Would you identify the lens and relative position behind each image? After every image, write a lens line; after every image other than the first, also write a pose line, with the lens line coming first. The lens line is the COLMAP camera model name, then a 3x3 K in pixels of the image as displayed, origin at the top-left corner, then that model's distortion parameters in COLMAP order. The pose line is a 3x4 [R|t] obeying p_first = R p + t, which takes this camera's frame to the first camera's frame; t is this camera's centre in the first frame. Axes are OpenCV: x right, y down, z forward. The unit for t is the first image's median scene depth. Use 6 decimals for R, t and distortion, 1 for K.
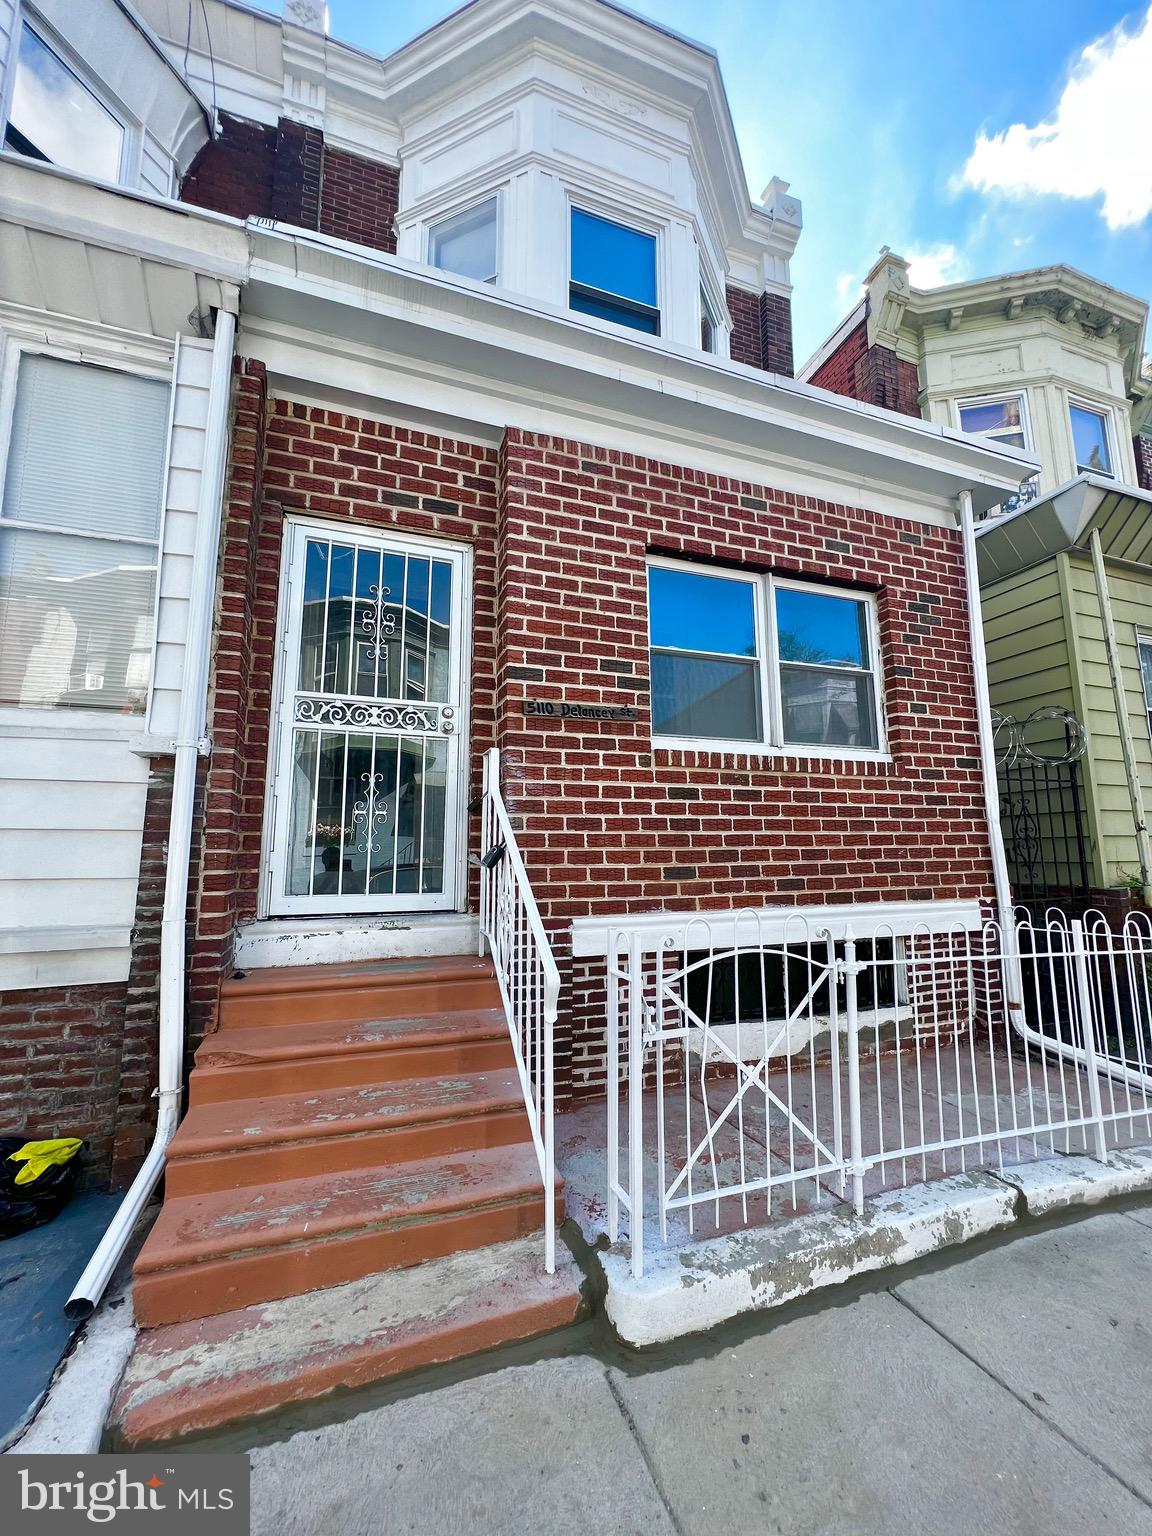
lens RADIAL K [[613.8, 0, 578.0], [0, 613.8, 769.7], [0, 0, 1]] dist [-0.000754, -0.000006]
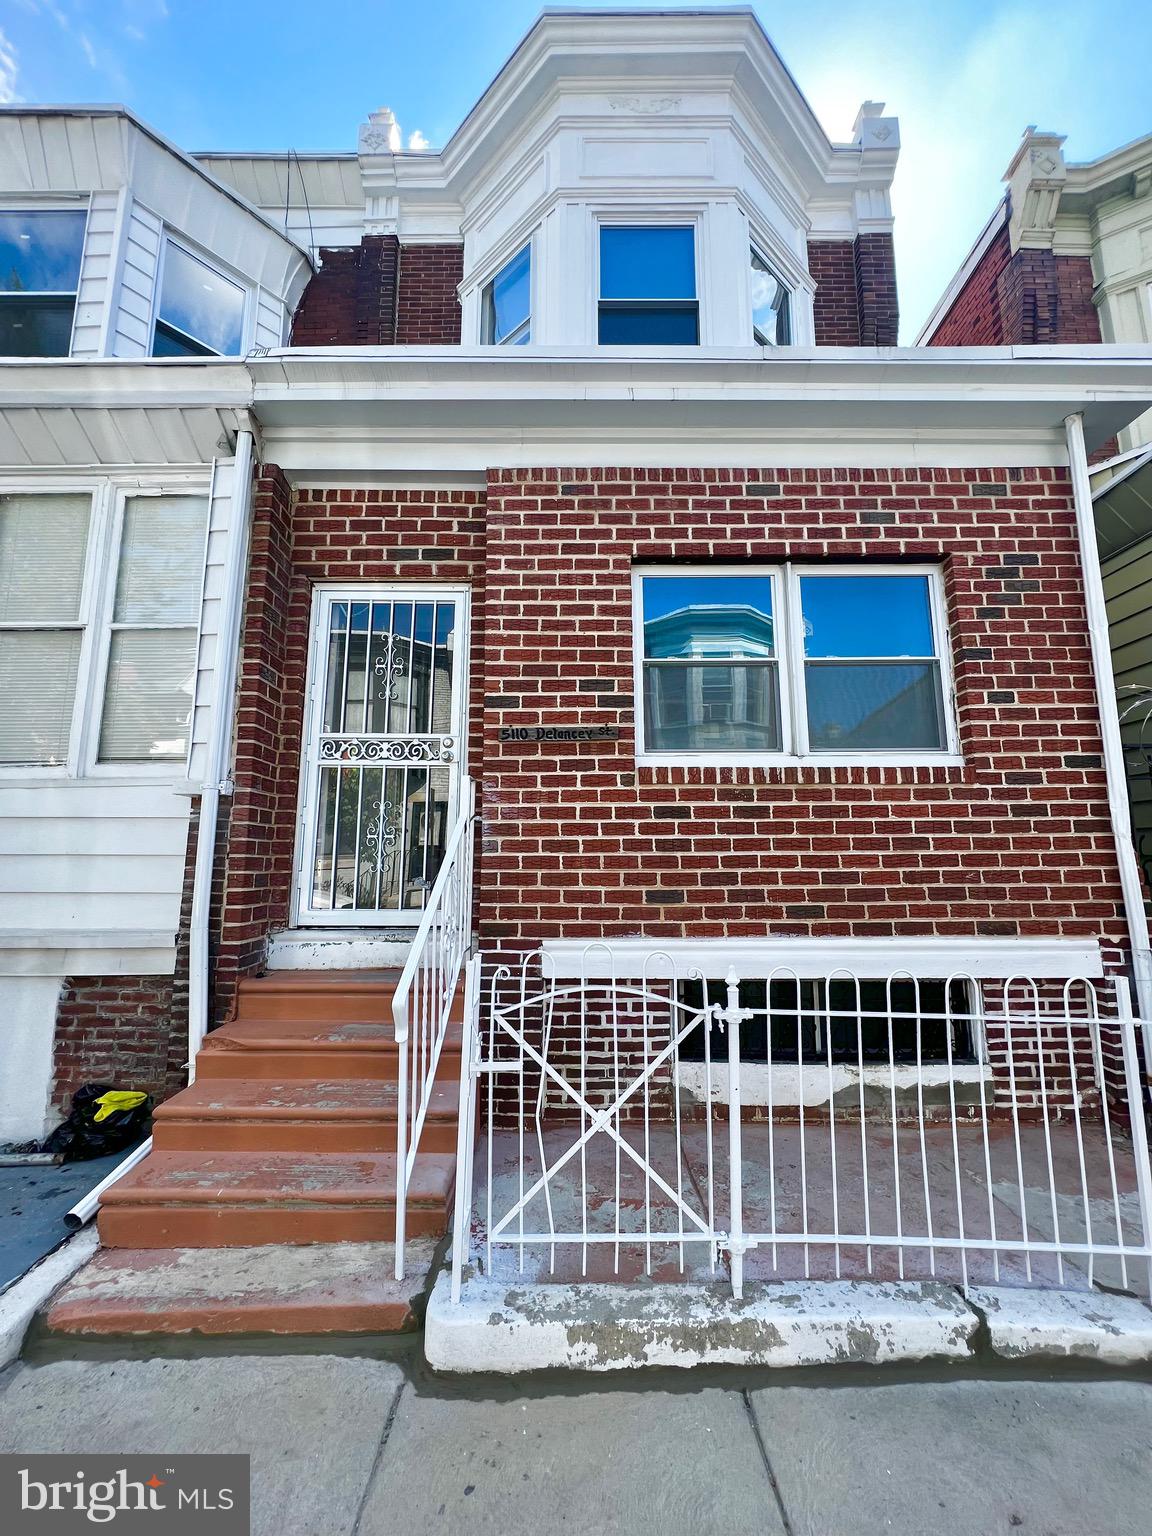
lens RADIAL K [[613.8, 0, 574.9], [0, 613.8, 770.3], [0, 0, 1]] dist [-0.000754, -0.000006]
pose [[0.940036, -0.045266, -0.338057, 0.371950], [0.042077, 0.998974, -0.016760, -0.017302], [0.338469, 0.001531, 0.940976, 0.059254]]
